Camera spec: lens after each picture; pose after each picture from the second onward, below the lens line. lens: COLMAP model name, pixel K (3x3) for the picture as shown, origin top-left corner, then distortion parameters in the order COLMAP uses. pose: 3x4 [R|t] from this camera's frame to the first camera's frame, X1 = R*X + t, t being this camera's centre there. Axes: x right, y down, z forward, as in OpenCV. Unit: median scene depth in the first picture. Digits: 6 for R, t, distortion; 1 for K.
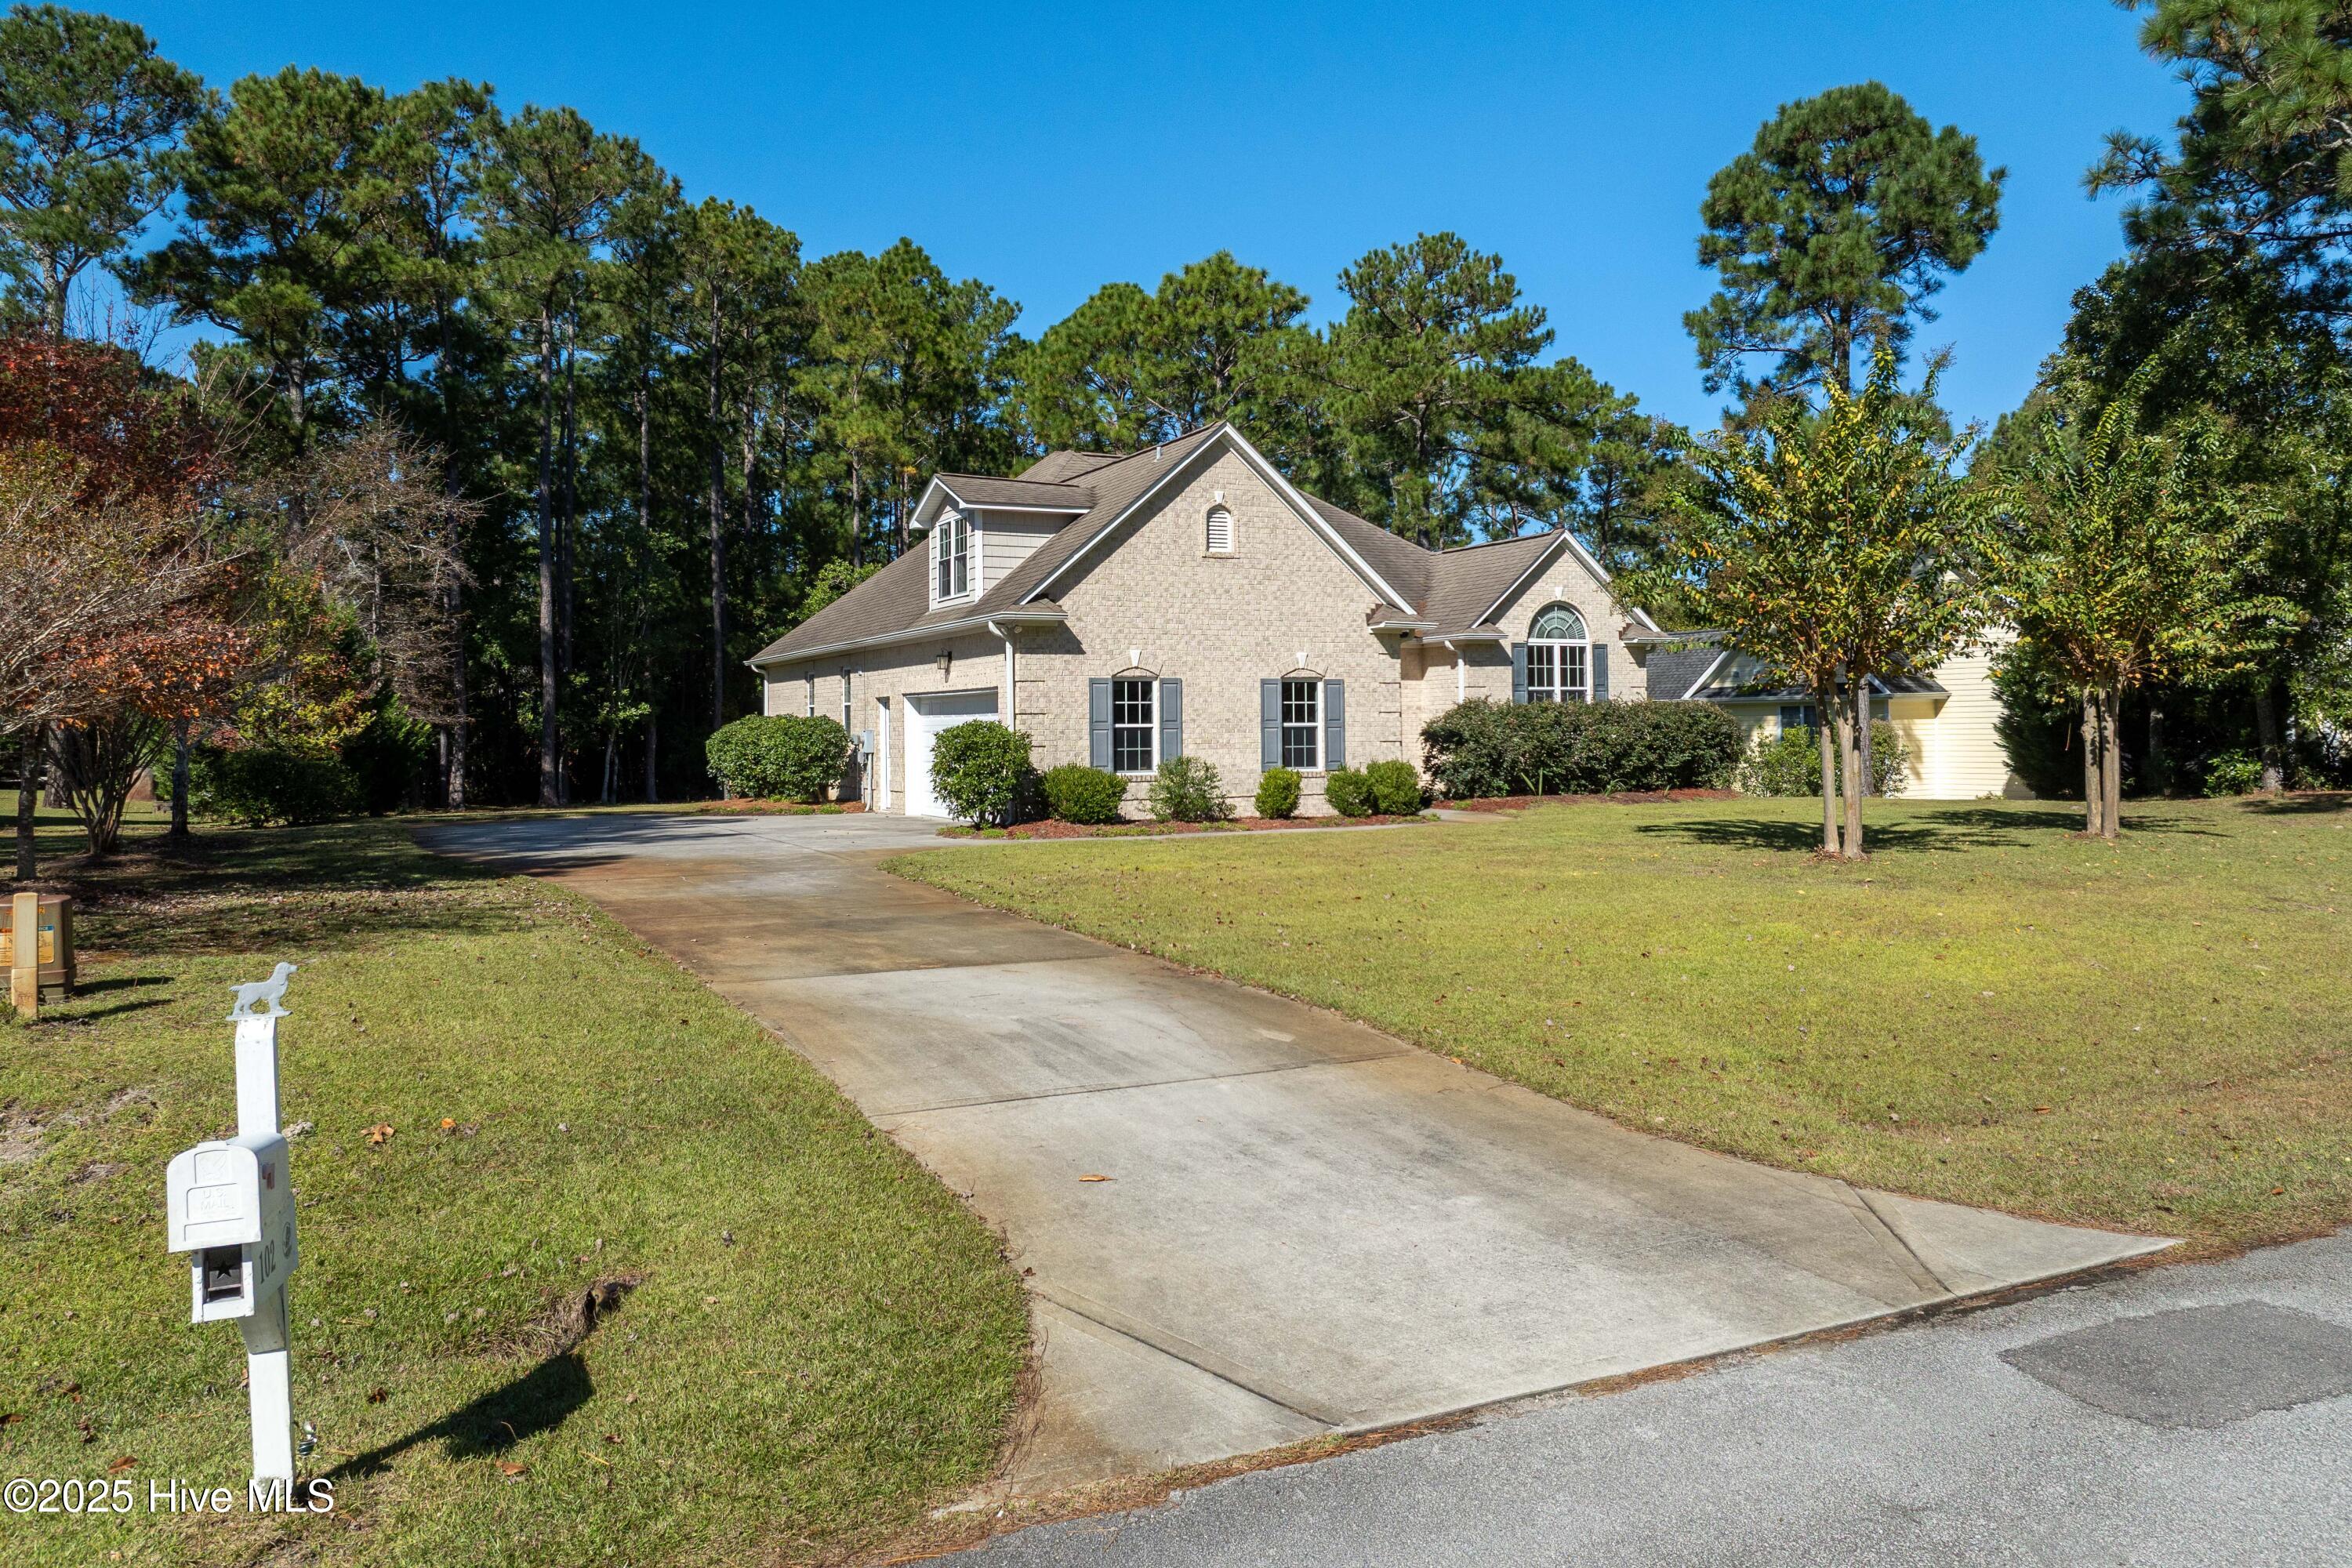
lens RADIAL K [[1648.0, 0, 1174.5], [0, 1648.0, 736.4], [0, 0, 1]] dist [-0.028414, -0.004323]
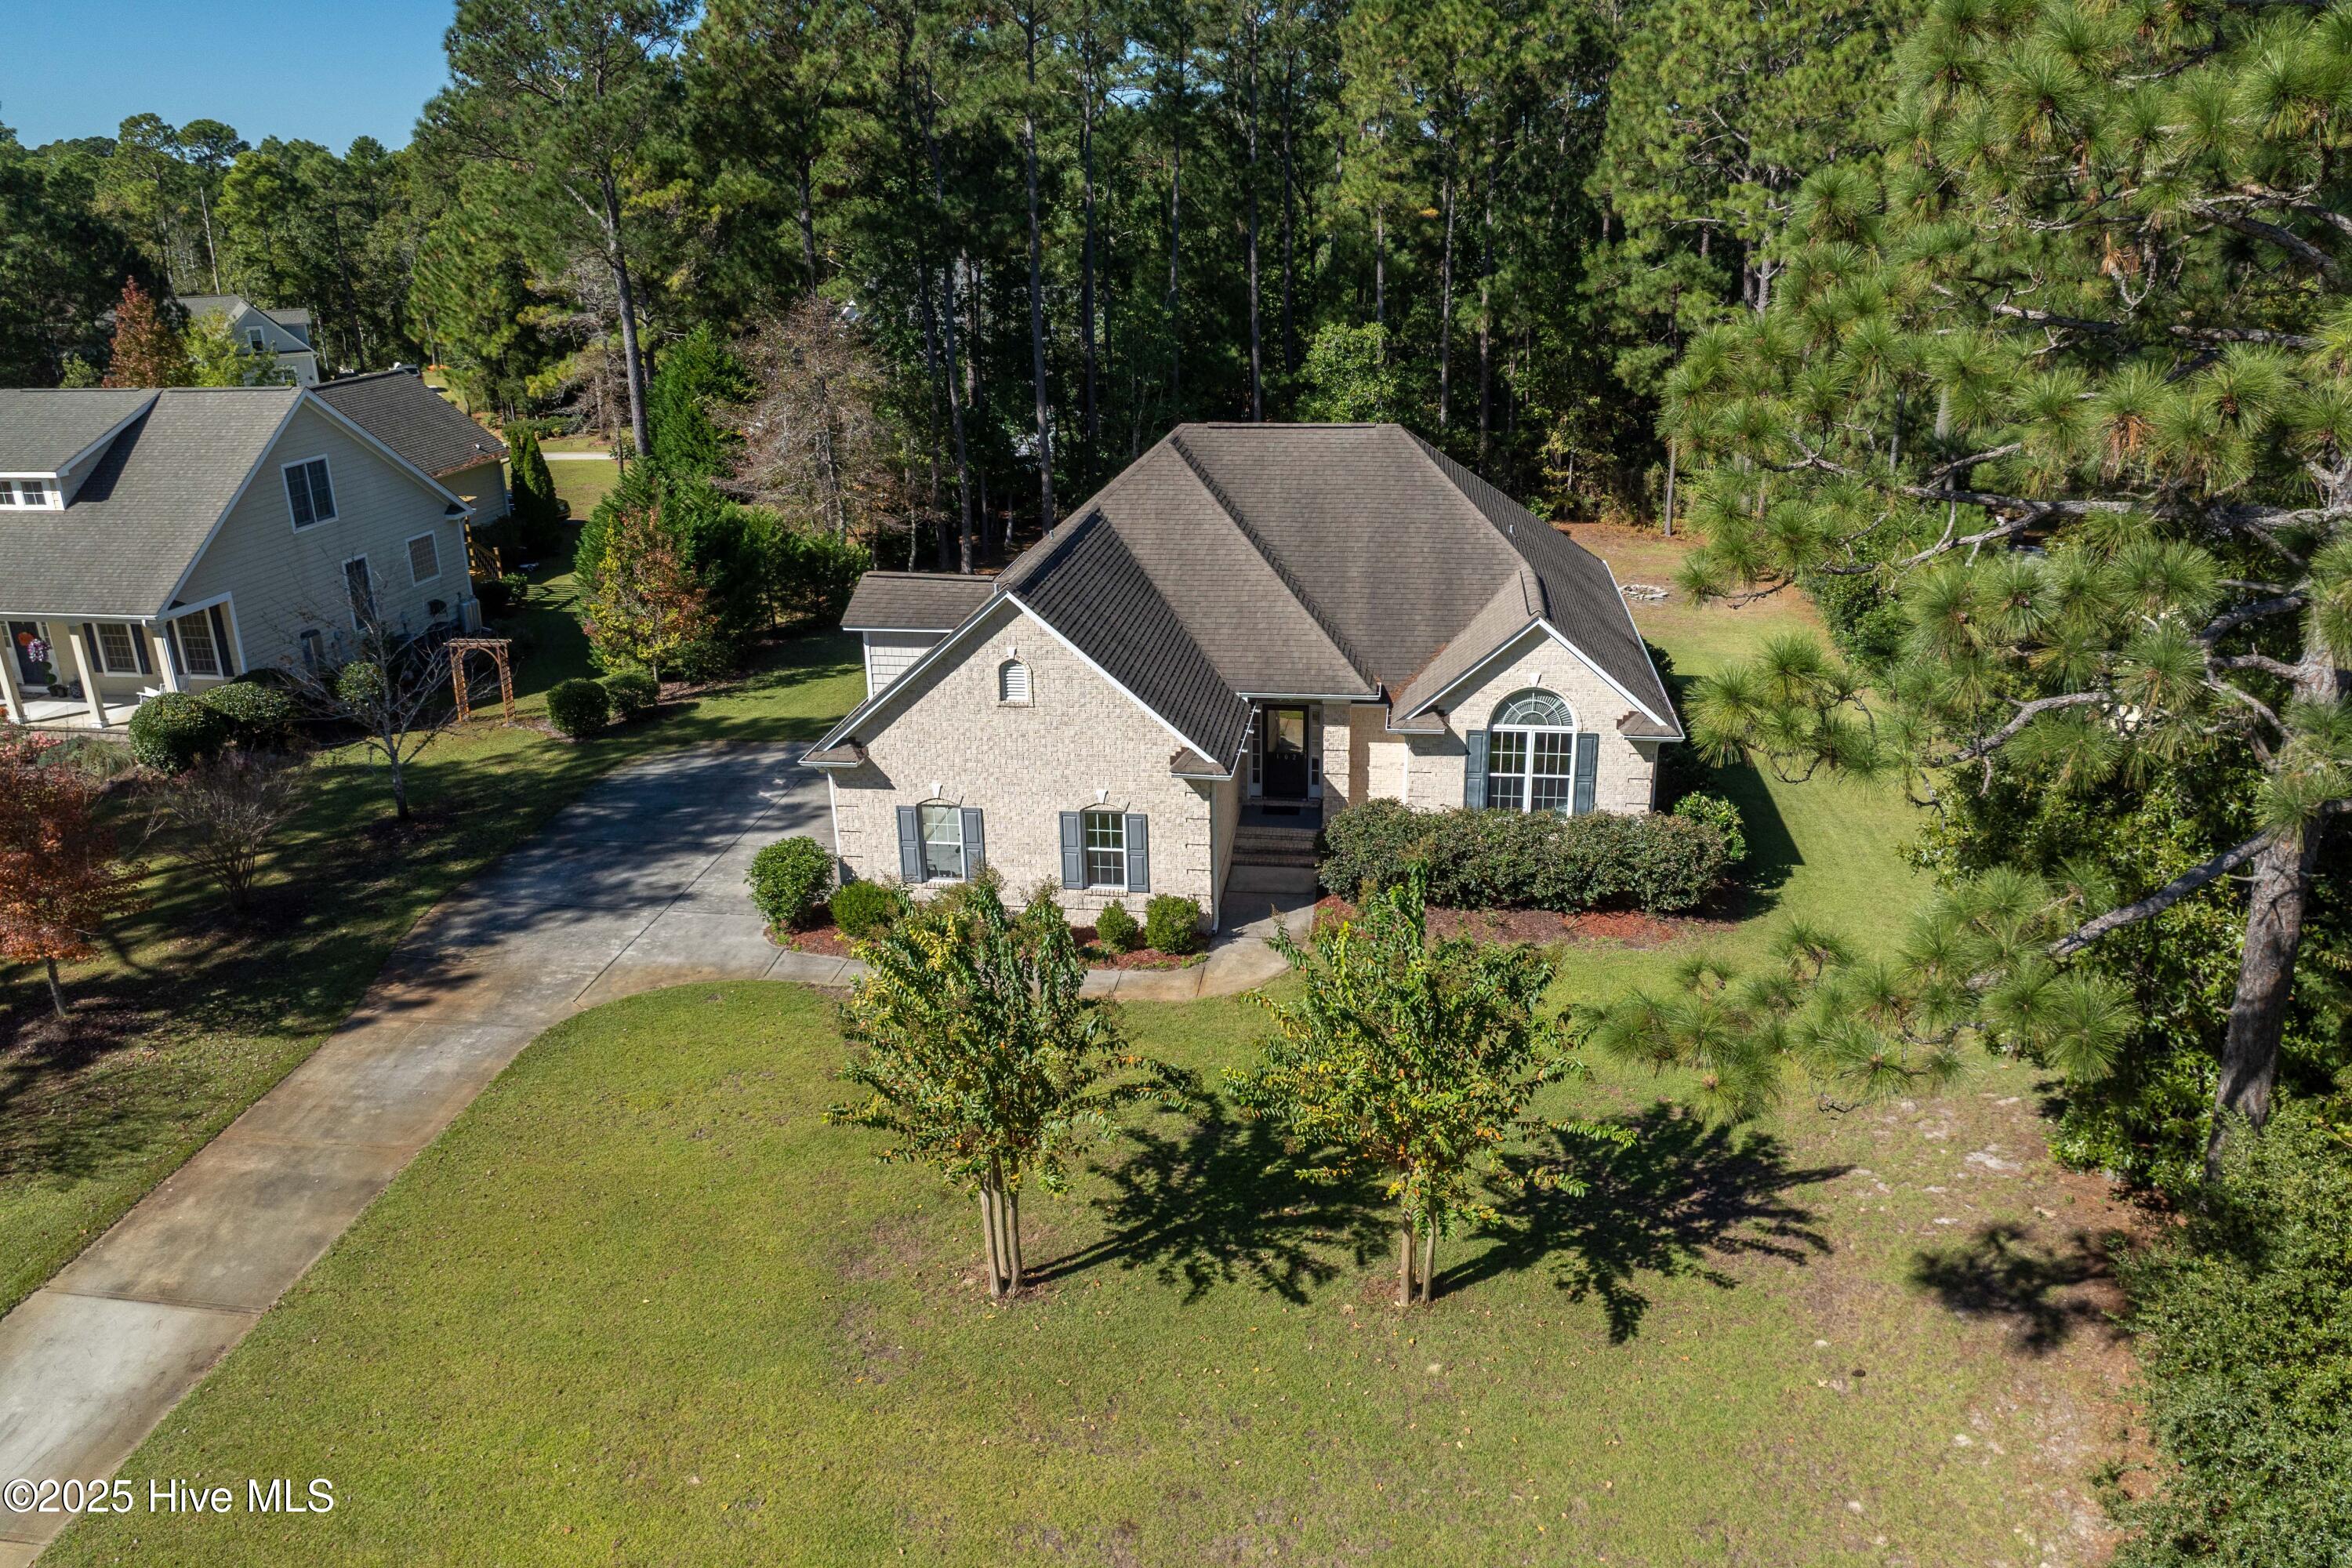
lens RADIAL K [[1642.8, 0, 1176.0], [0, 1642.8, 784.0], [0, 0, 1]] dist [-0.010512, -0.050338]
pose [[0.824406, 0.188254, -0.533774, 0.578109], [0.006243, 0.939984, 0.341161, -0.352036], [0.565964, -0.284588, 0.773754, 0.162337]]
